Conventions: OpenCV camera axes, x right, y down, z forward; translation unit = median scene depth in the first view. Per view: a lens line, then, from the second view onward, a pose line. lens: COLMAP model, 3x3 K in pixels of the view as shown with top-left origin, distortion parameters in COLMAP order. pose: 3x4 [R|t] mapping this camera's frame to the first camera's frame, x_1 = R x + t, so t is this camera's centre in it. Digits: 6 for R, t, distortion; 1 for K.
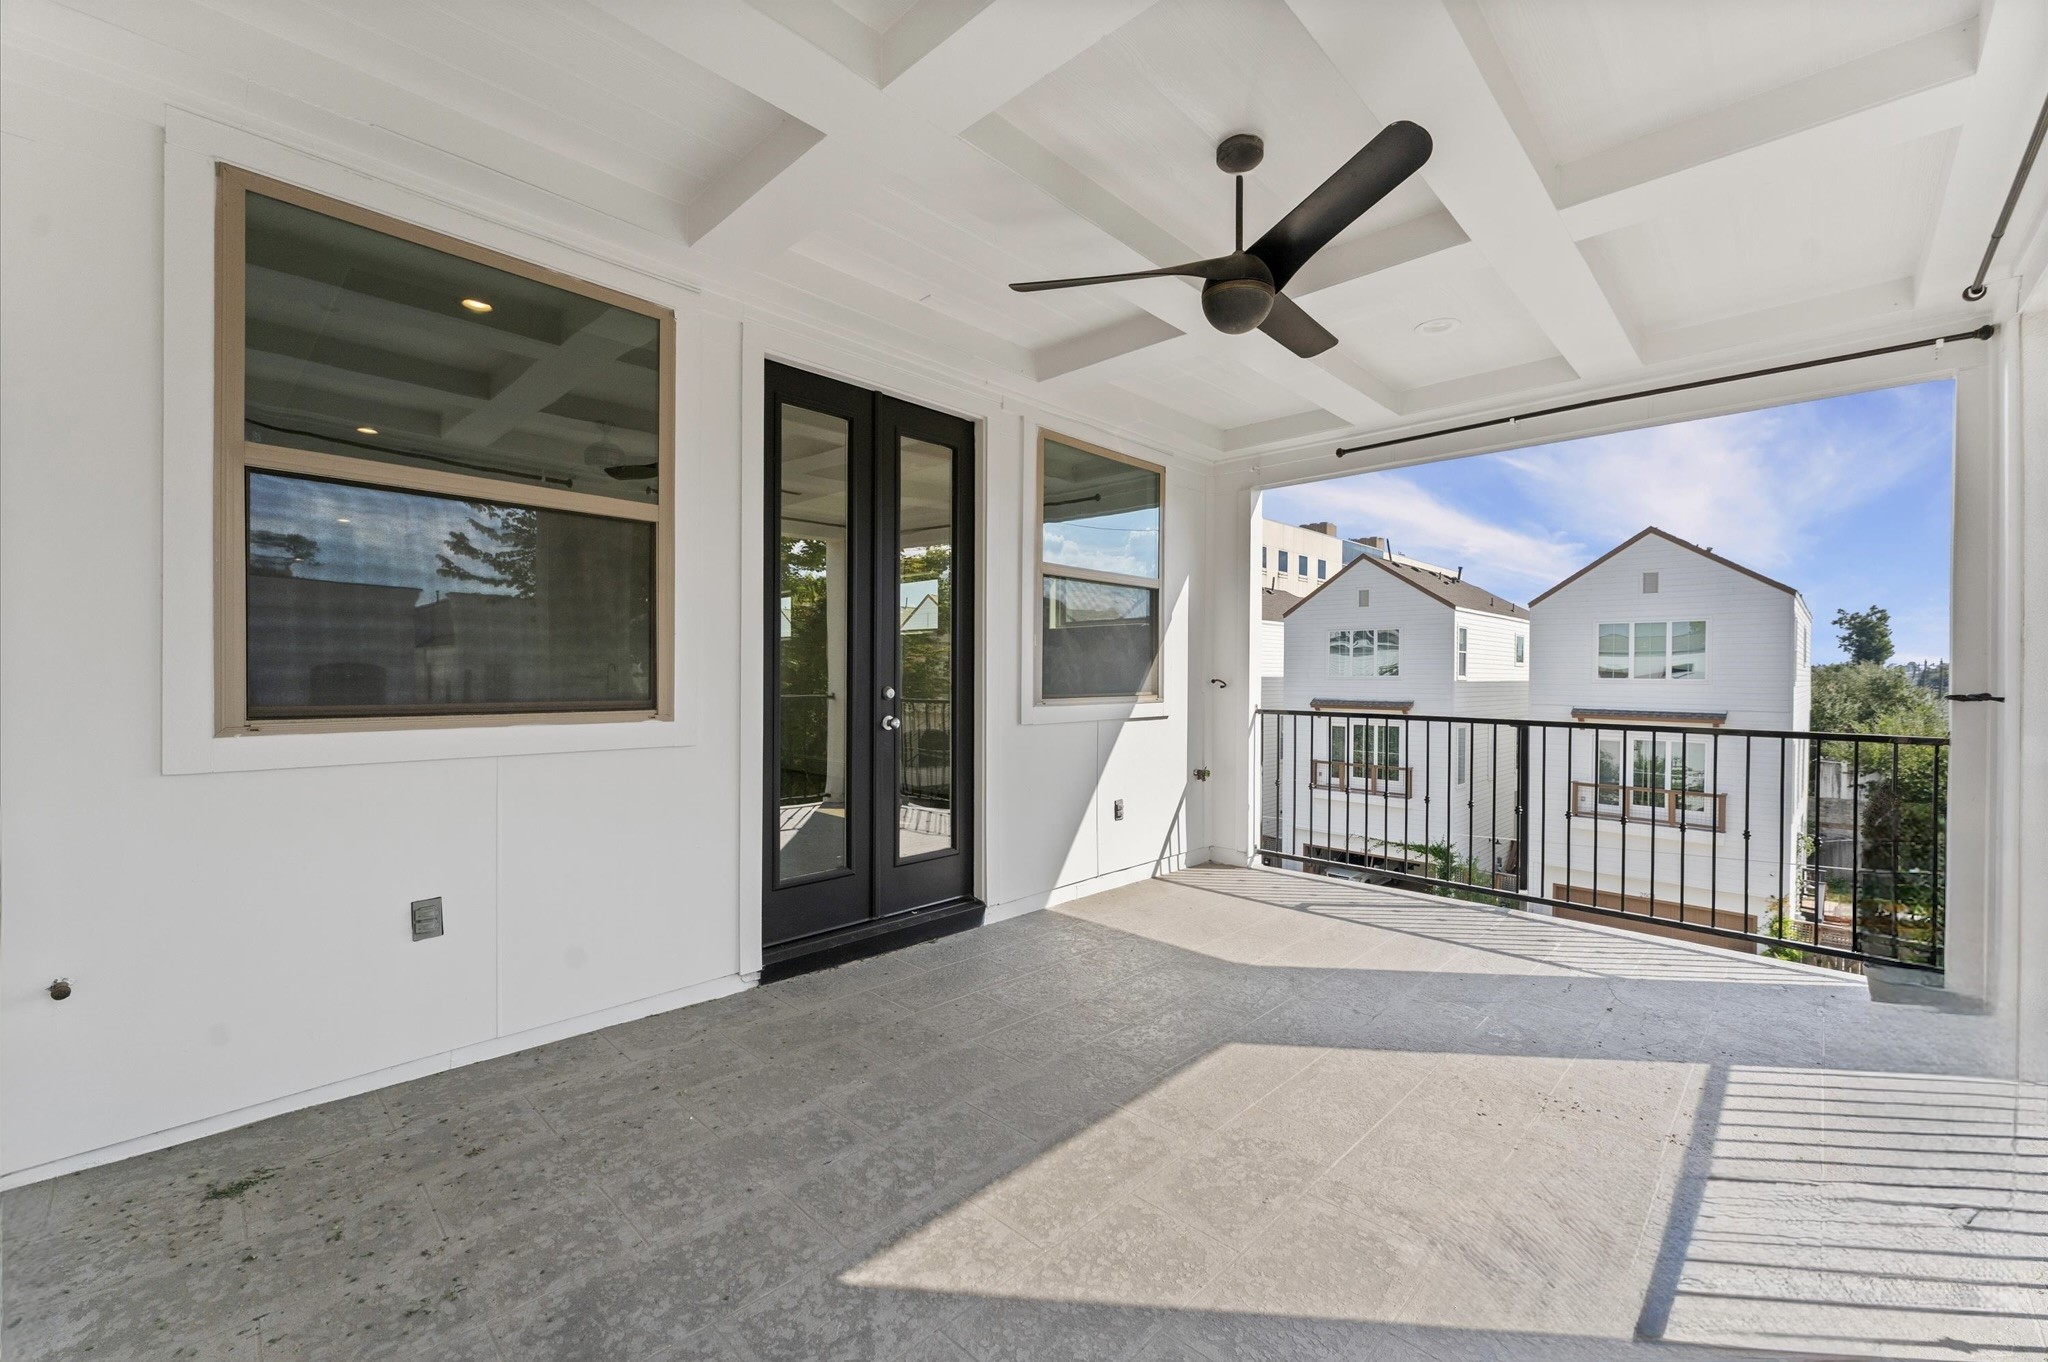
lens RADIAL K [[786.0, 0, 1021.3], [0, 786.0, 693.0], [0, 0, 1]] dist [-0.000252, -0.000093]
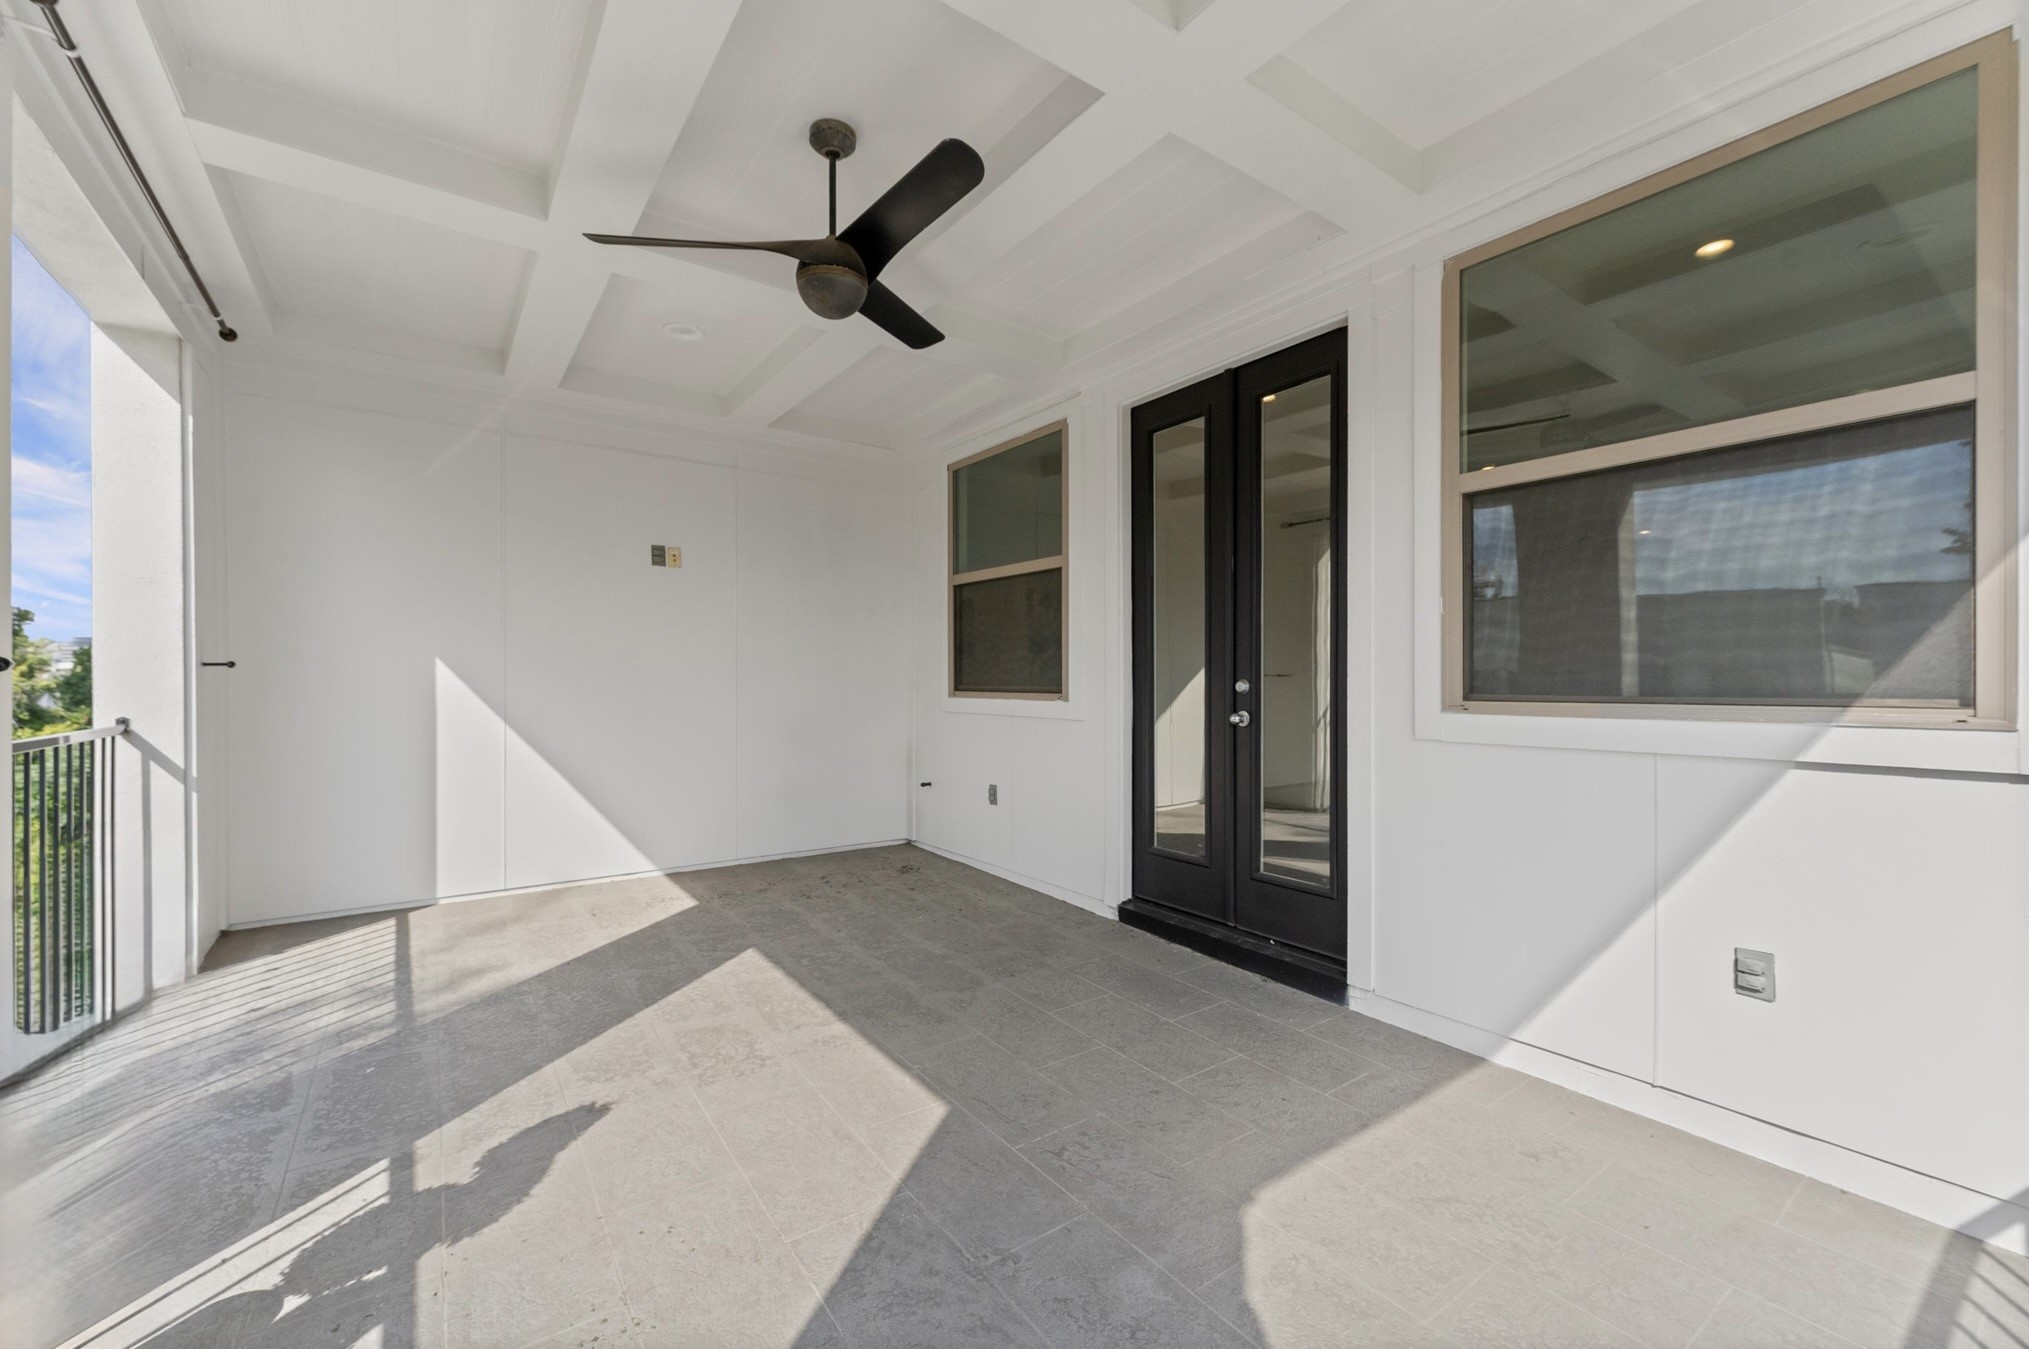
lens RADIAL K [[815.9, 0, 1014.6], [0, 815.9, 678.5], [0, 0, 1]] dist [0.001827, 0.000089]
pose [[-0.155698, 0.009477, -0.987759, 0.854735], [-0.007055, 0.999918, 0.010706, -0.019230], [0.987780, 0.008636, -0.155618, 0.923663]]
